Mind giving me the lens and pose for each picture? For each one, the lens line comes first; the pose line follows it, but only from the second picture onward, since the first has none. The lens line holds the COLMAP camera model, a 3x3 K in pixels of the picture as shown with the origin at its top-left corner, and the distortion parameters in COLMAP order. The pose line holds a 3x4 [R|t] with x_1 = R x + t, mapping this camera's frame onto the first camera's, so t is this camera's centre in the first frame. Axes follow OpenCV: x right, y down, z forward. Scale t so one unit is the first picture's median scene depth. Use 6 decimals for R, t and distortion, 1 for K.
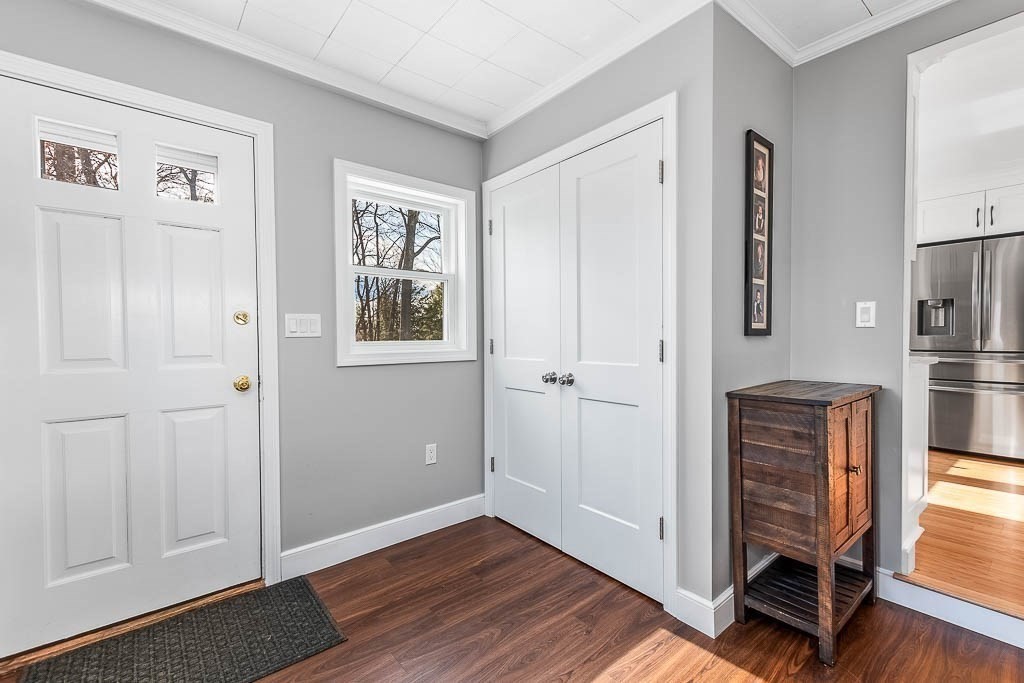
lens RADIAL K [[440.5, 0, 508.5], [0, 440.5, 340.8], [0, 0, 1]] dist [0.007233, -0.003372]
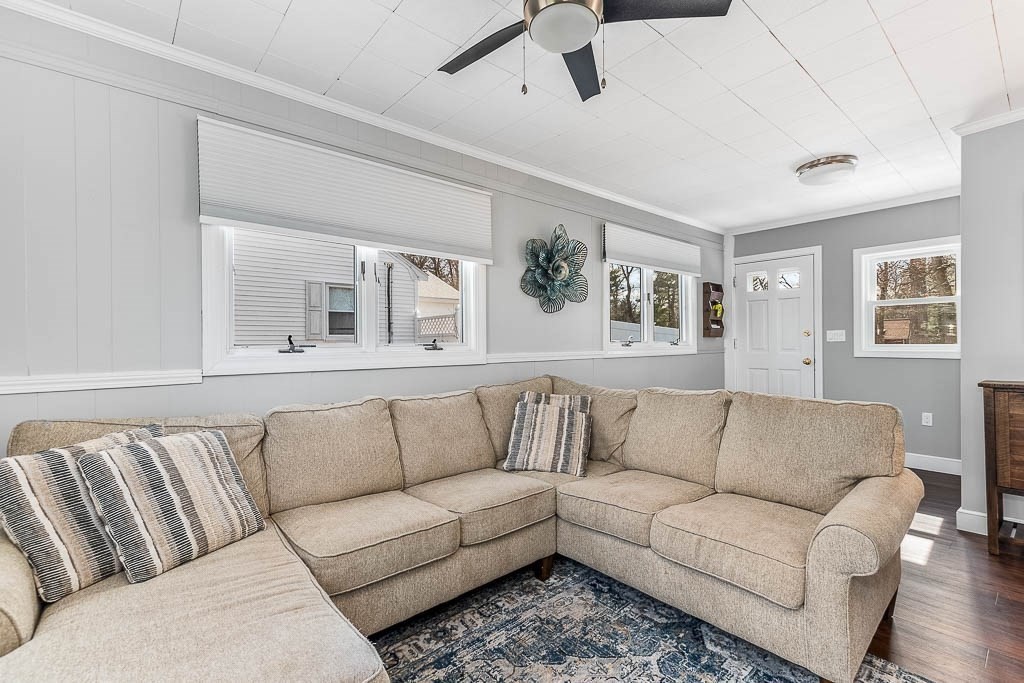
lens RADIAL K [[440.5, 0, 516.8], [0, 440.5, 338.1], [0, 0, 1]] dist [0.007233, -0.003372]
pose [[-0.005243, -0.000015, -0.999986, 1.631450], [-0.018769, 0.999824, 0.000084, 0.002433], [0.999810, 0.018769, -0.005242, -0.493487]]
